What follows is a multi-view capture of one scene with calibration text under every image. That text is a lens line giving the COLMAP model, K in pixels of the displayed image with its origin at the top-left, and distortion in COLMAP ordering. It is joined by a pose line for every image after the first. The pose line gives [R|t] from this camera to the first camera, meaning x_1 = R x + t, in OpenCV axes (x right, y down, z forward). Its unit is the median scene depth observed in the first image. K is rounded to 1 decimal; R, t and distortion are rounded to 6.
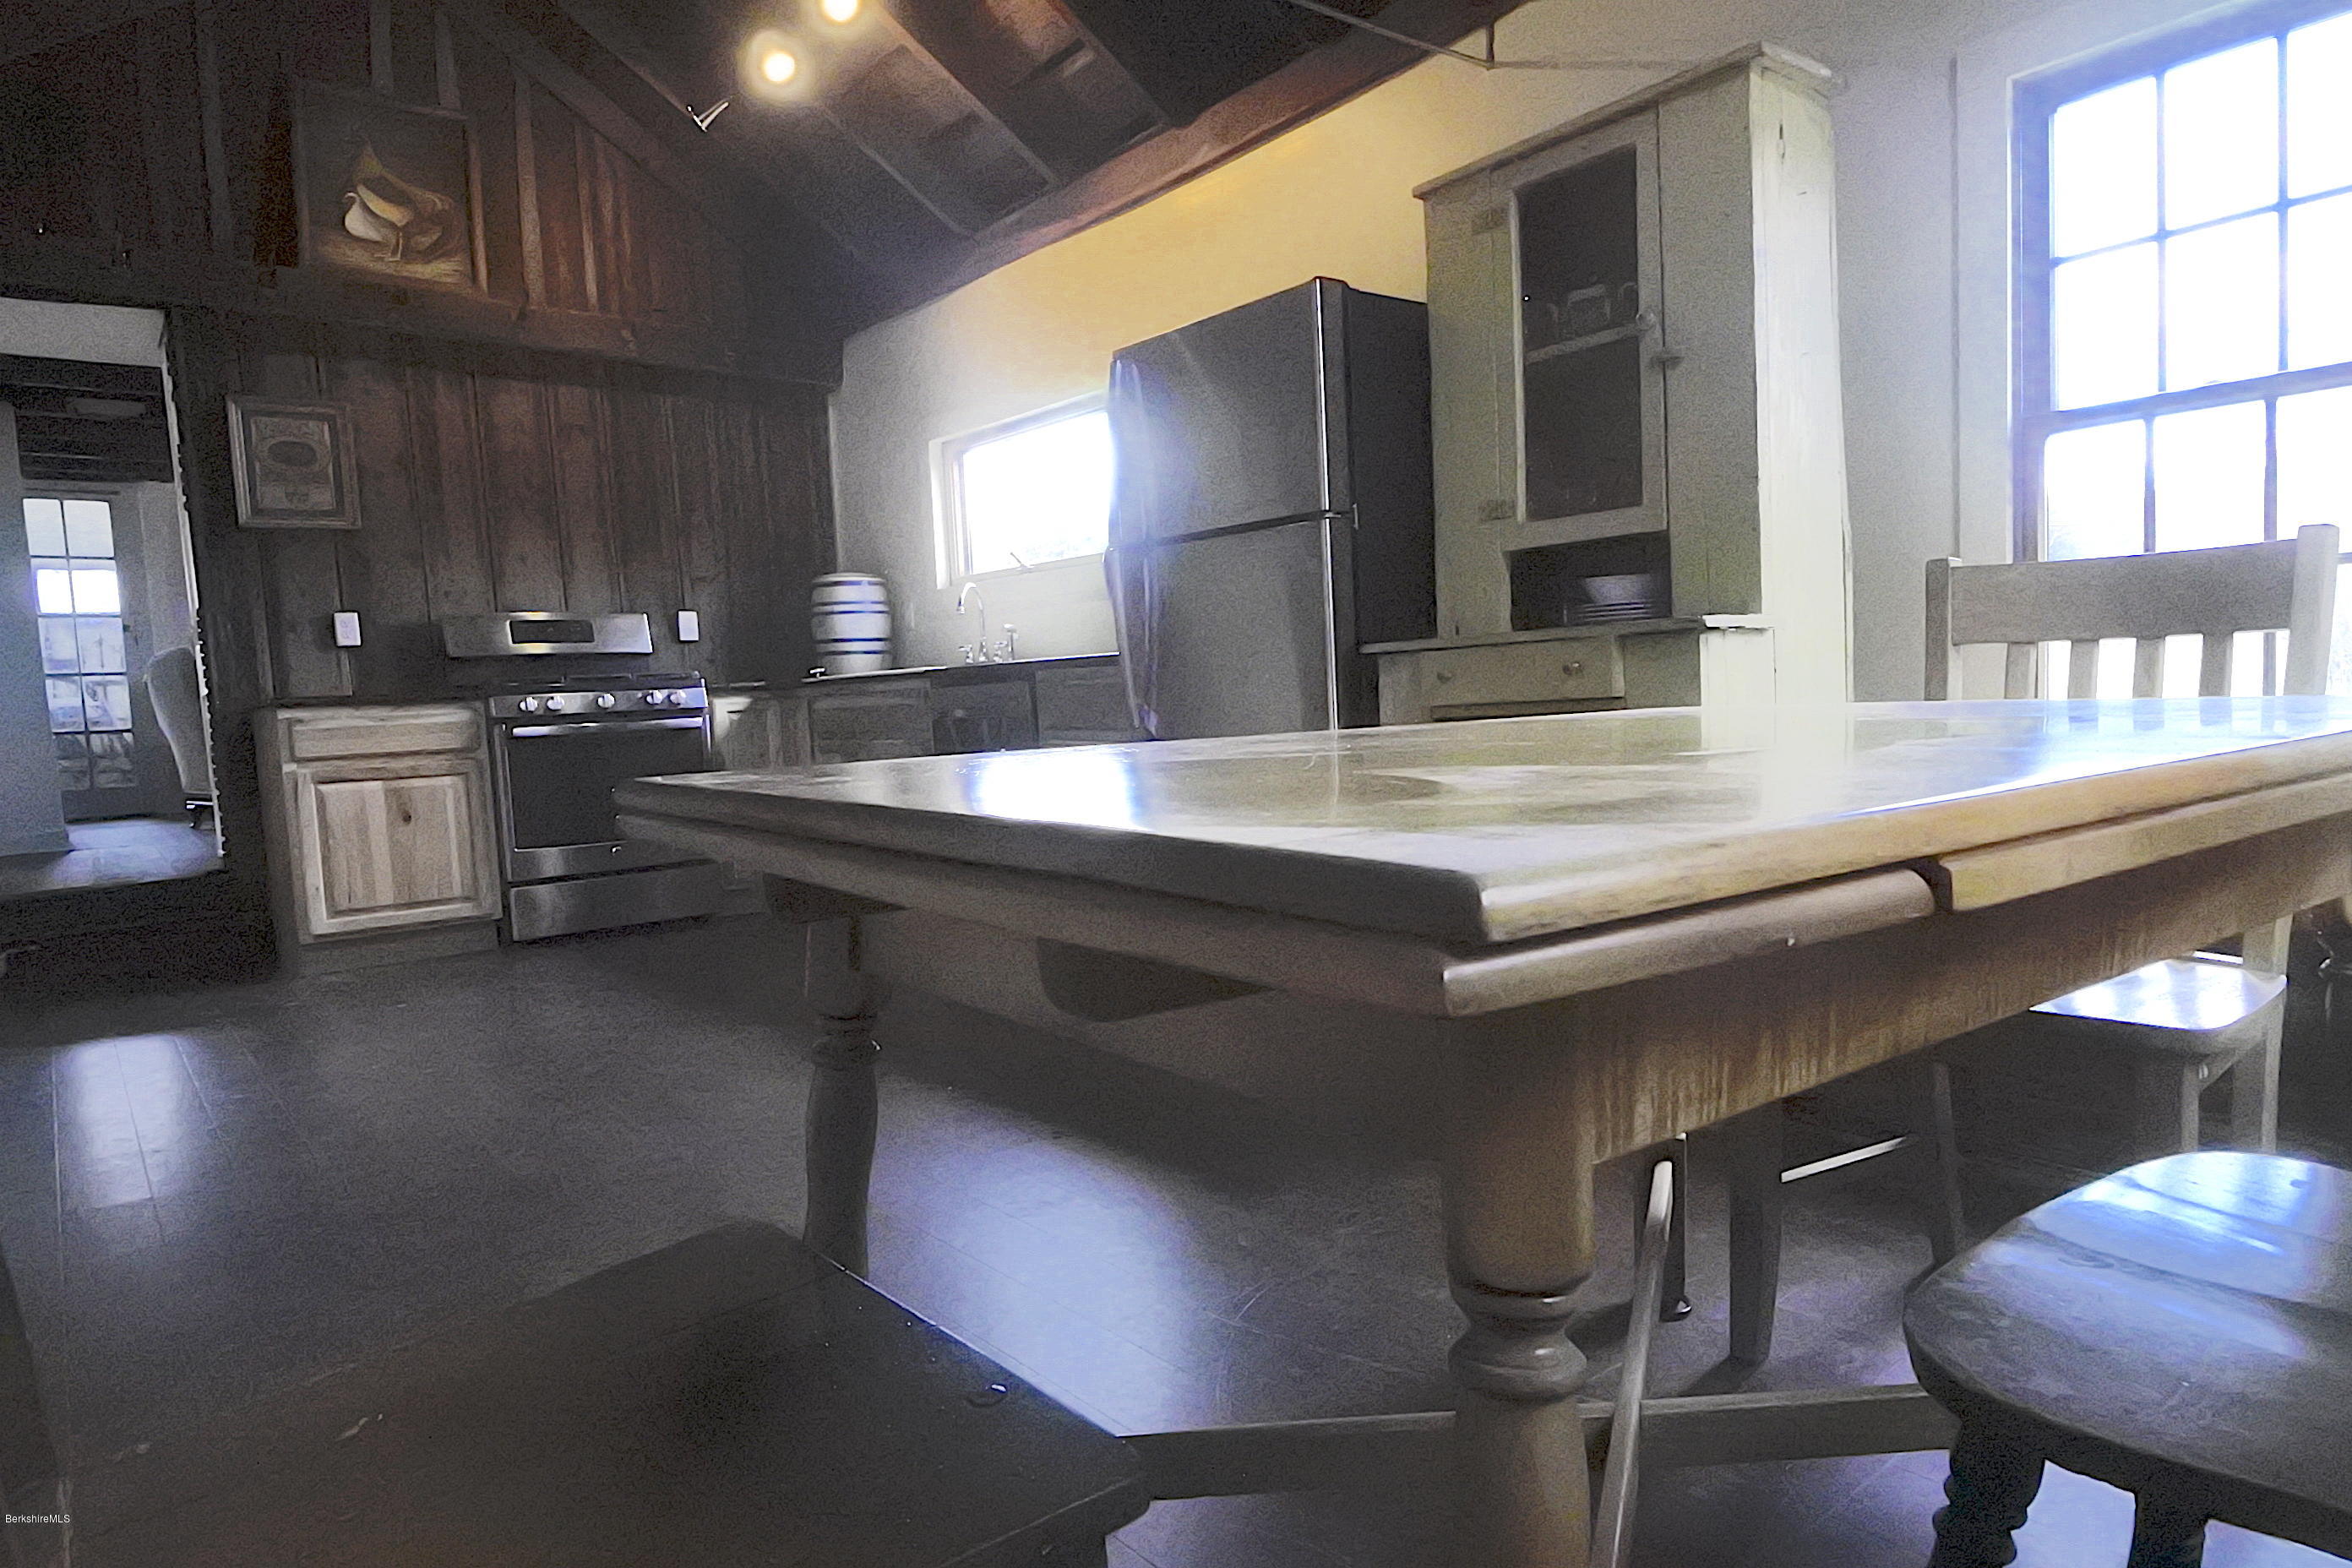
lens RADIAL K [[1435.2, 0, 1191.2], [0, 1435.2, 813.2], [0, 0, 1]] dist [-0.005434, 0.000370]
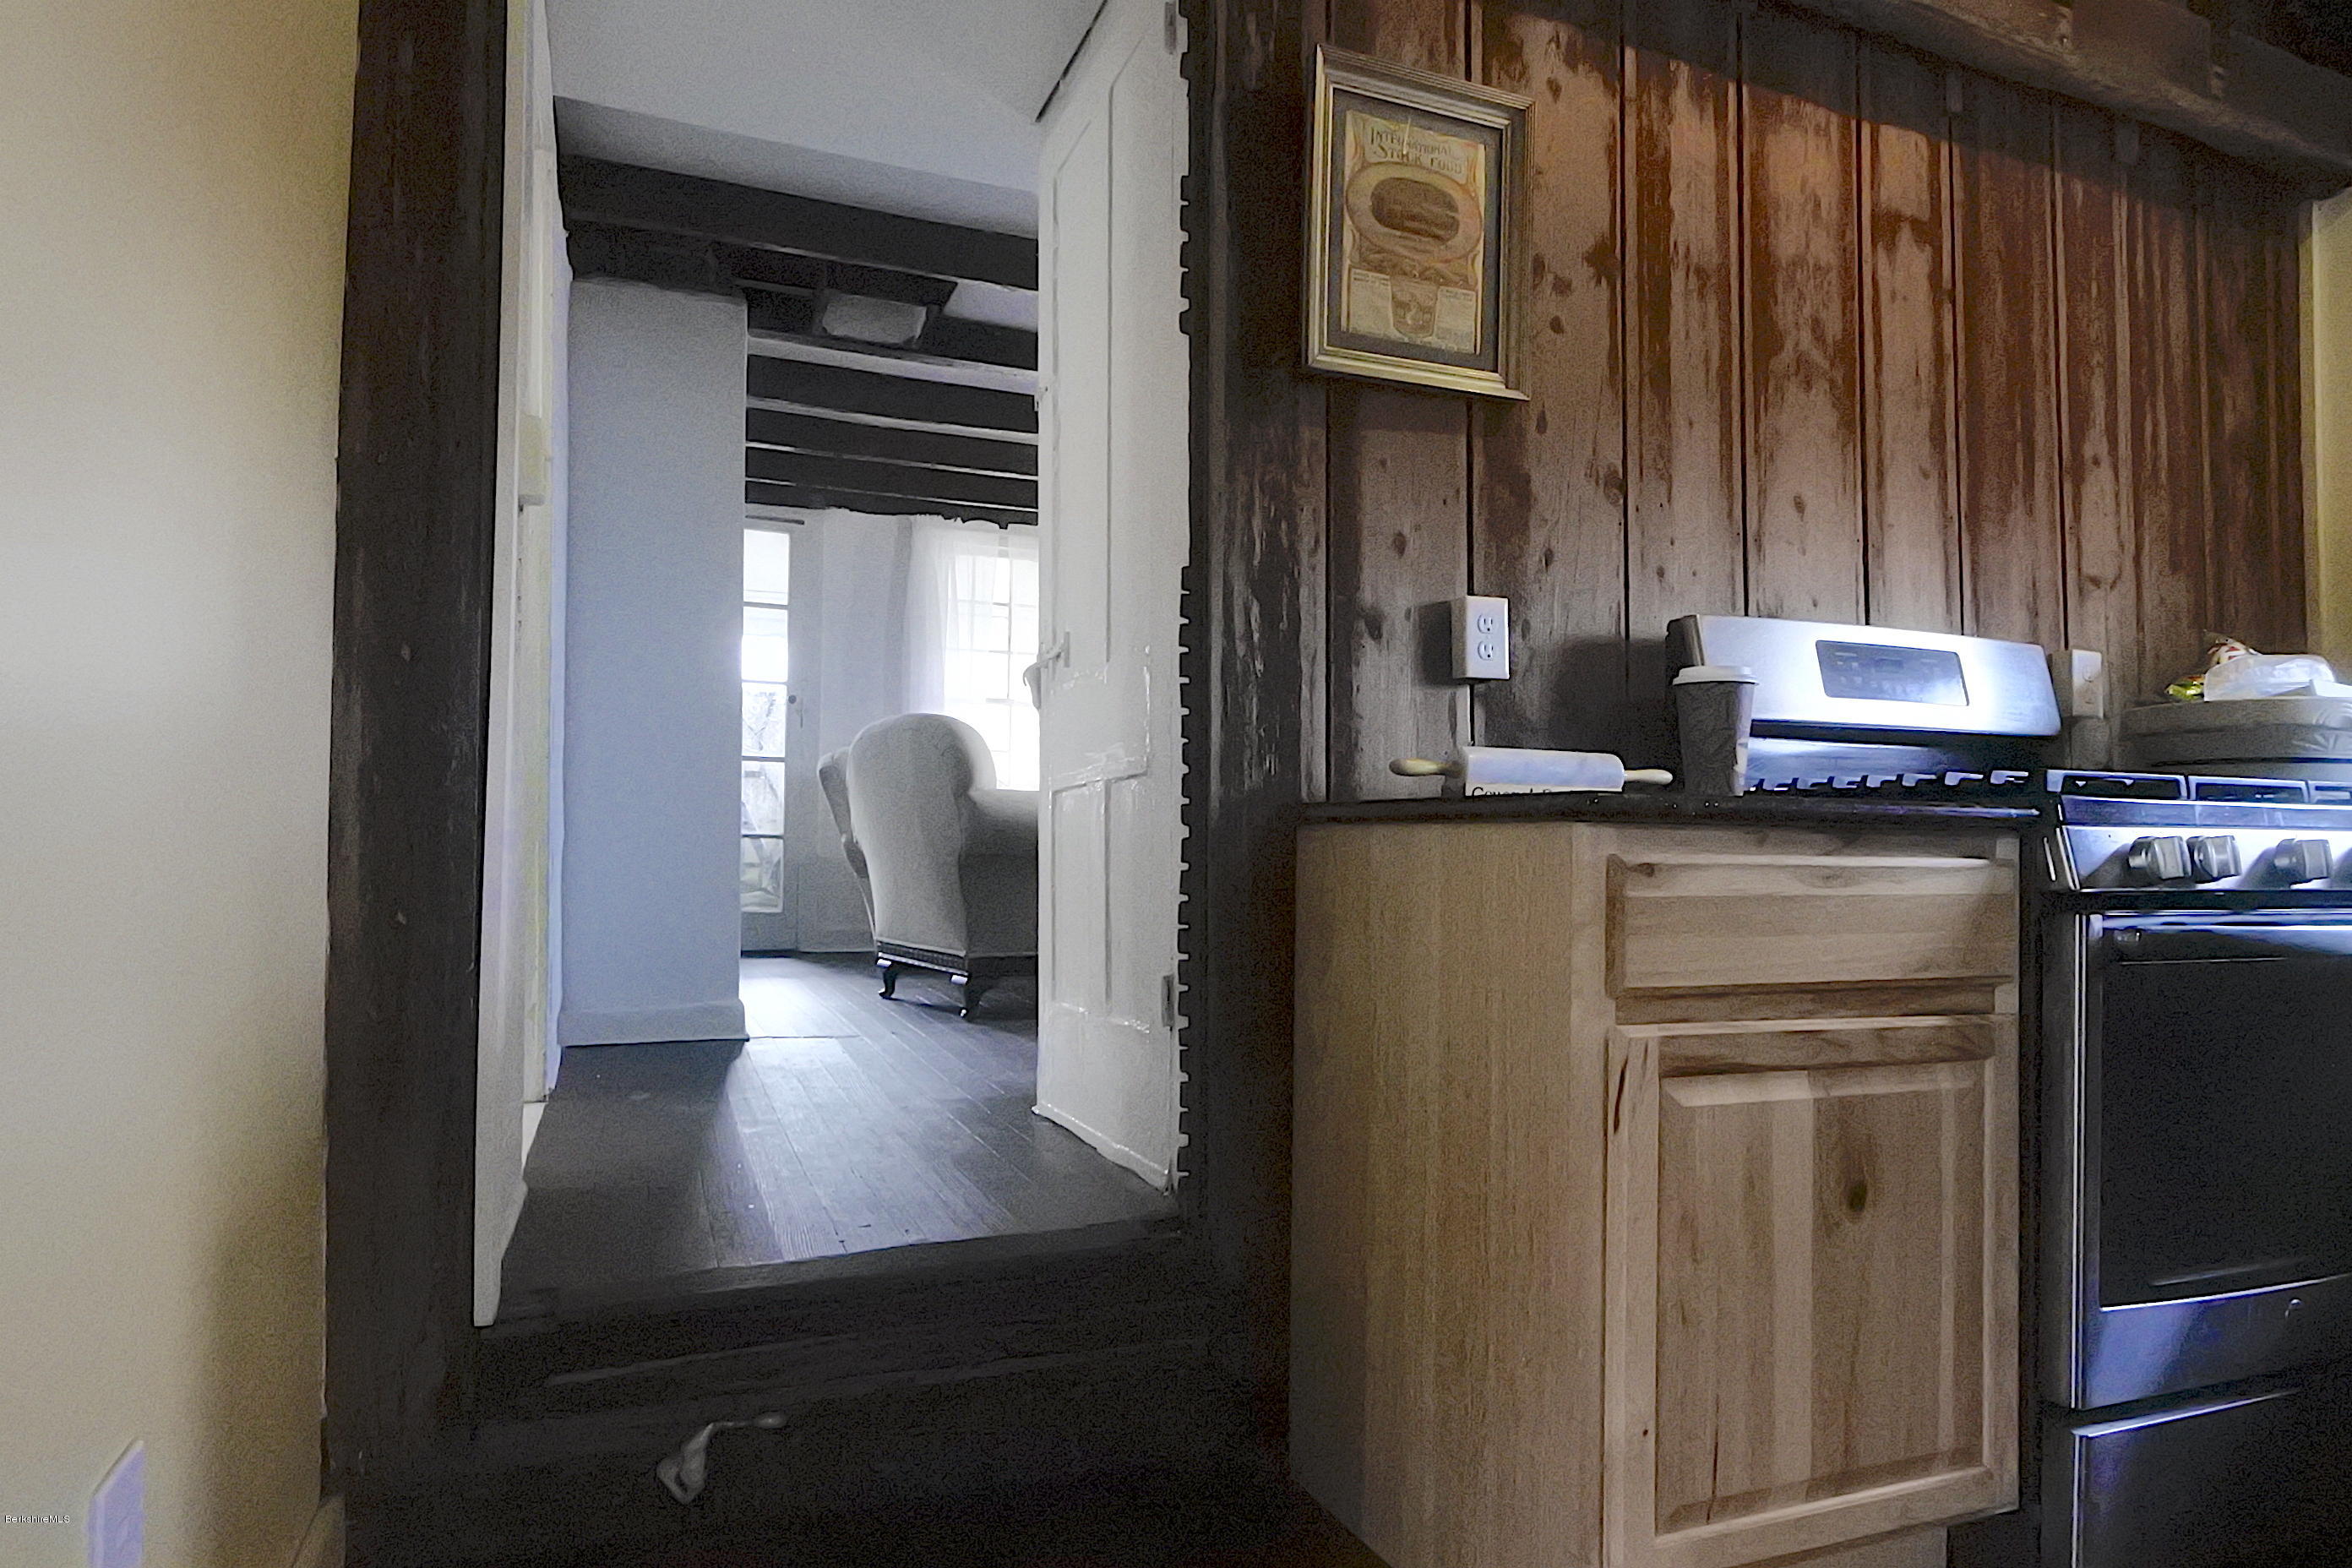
lens RADIAL K [[1435.2, 0, 1191.2], [0, 1435.2, 813.2], [0, 0, 1]] dist [-0.005434, 0.000370]
pose [[0.955905, 0.055706, -0.288346, -0.550716], [-0.085216, 0.992215, -0.090813, -0.035365], [0.281042, 0.111380, 0.953210, 0.597594]]
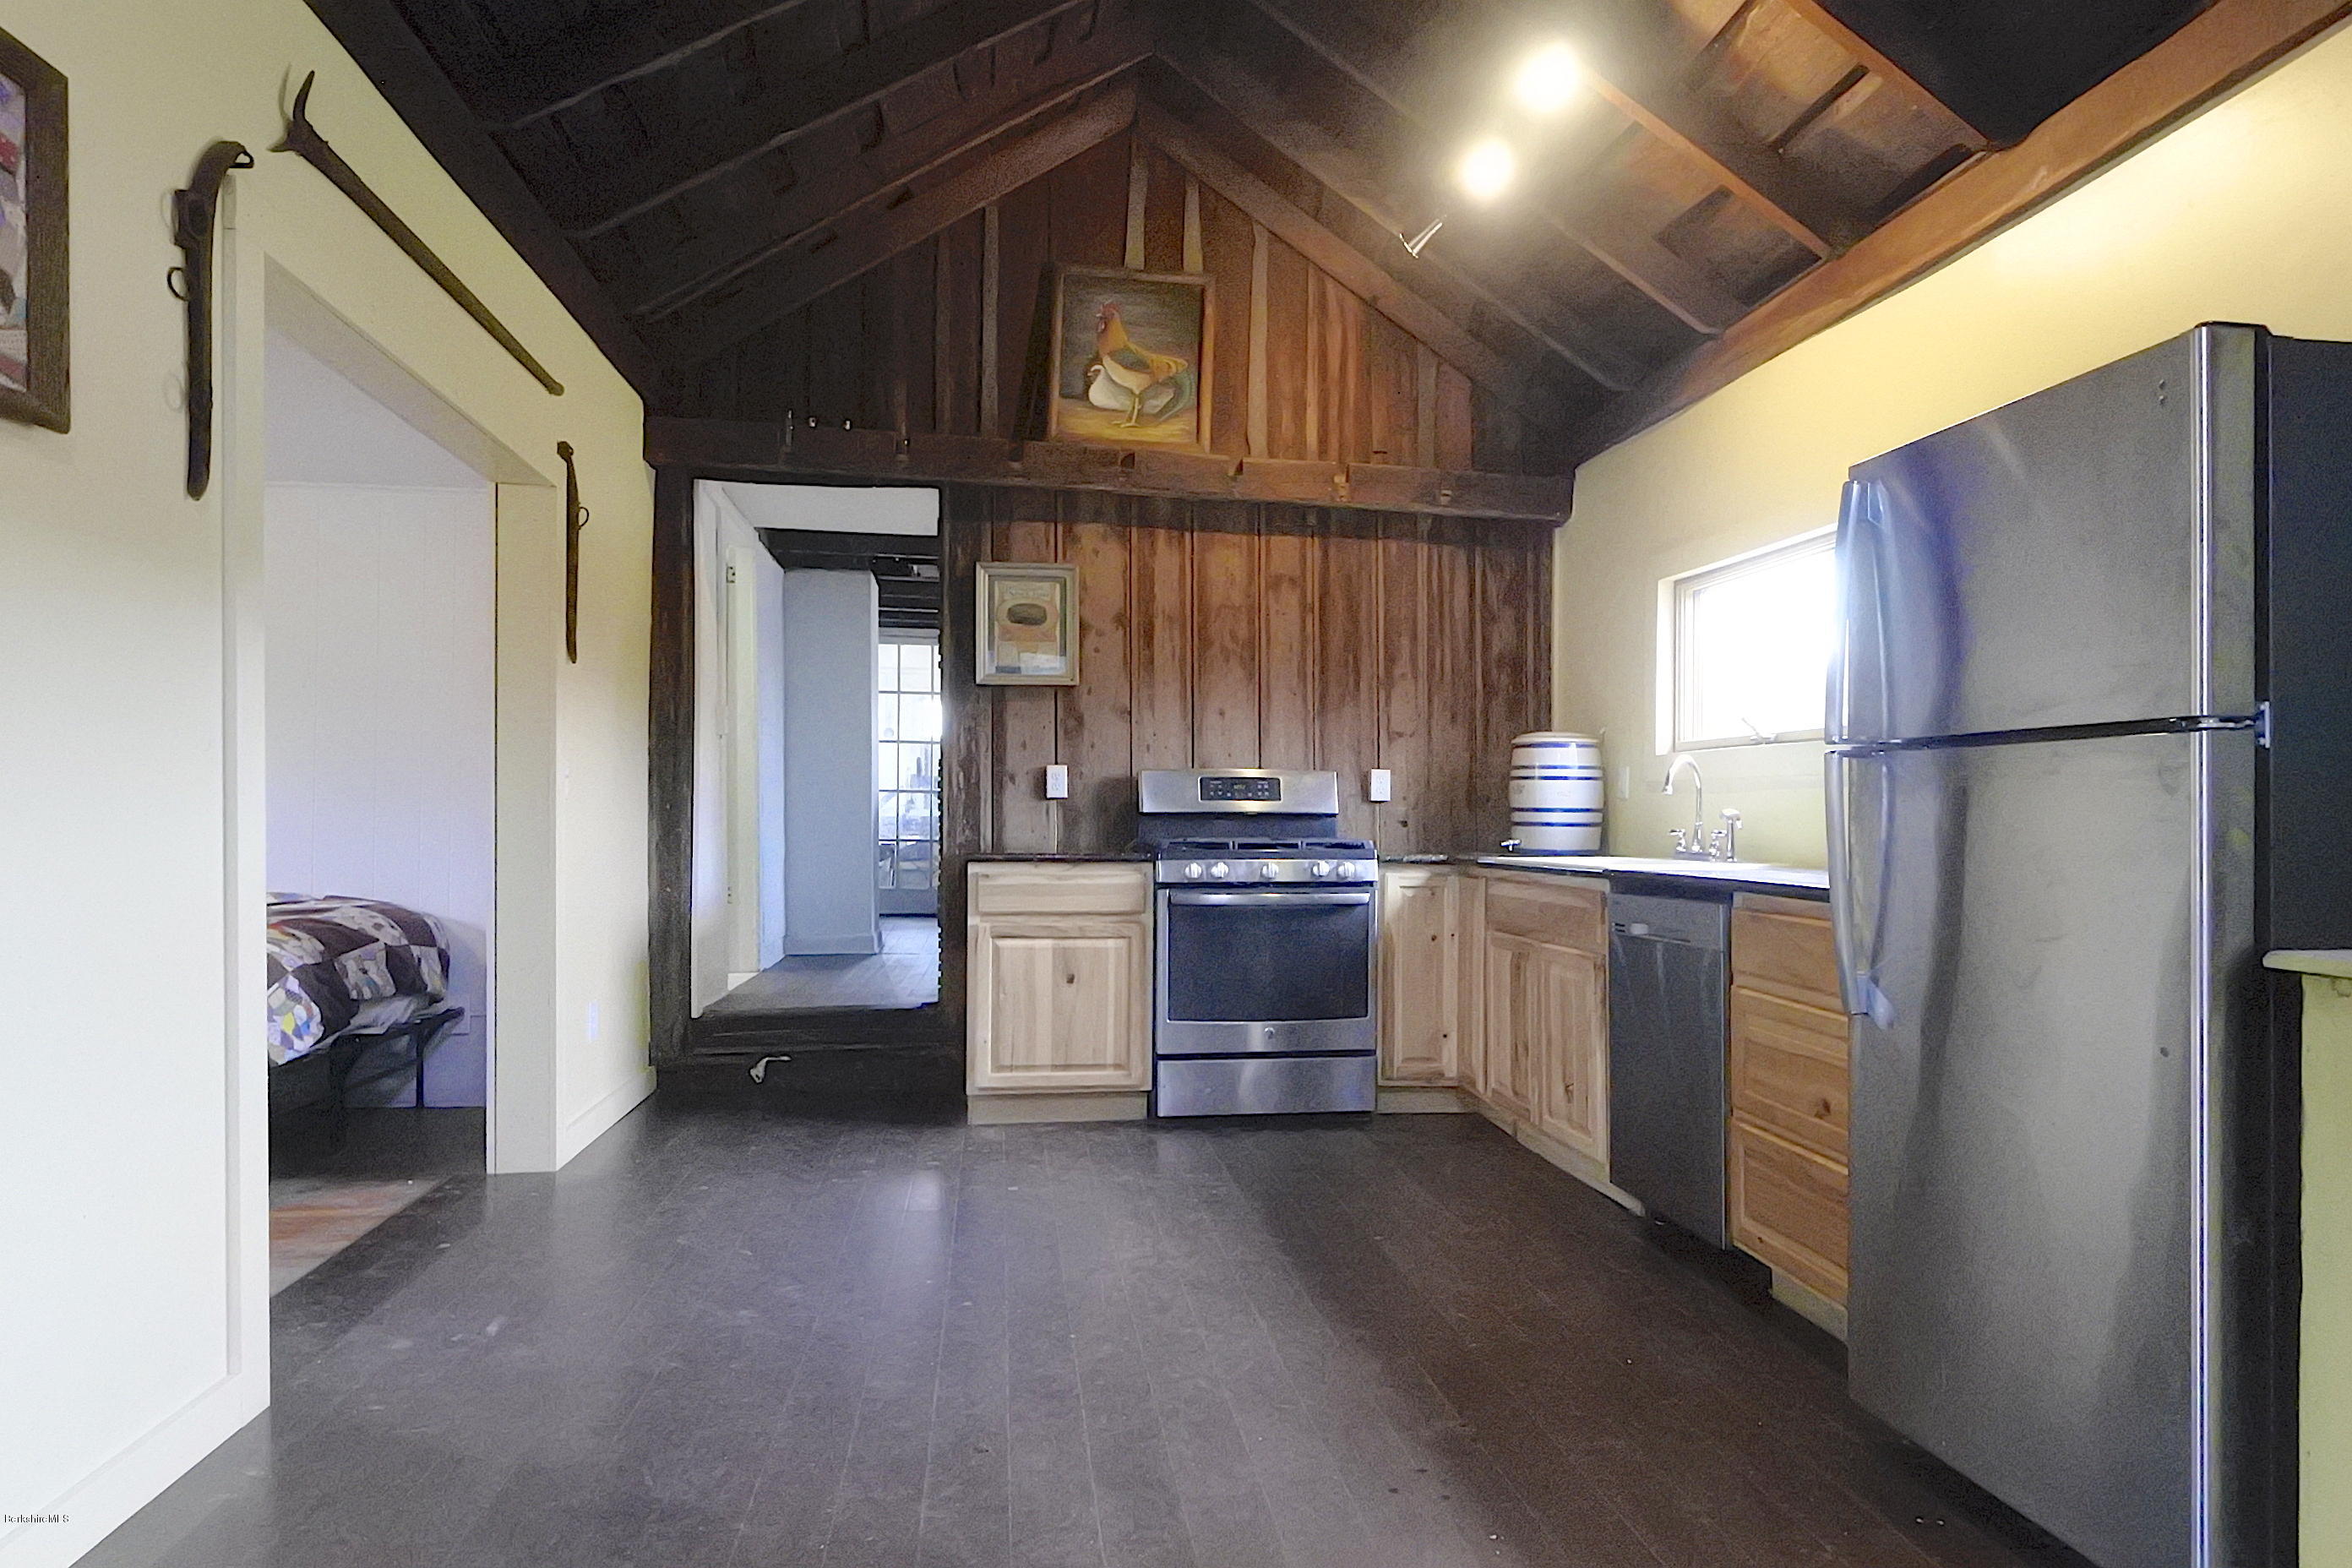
lens RADIAL K [[1435.2, 0, 1191.2], [0, 1435.2, 813.2], [0, 0, 1]] dist [-0.005434, 0.000370]
pose [[0.855055, 0.049780, -0.516142, 0.025865], [-0.090754, 0.994384, -0.054441, -0.058442], [0.510533, 0.093392, 0.854771, 0.171448]]
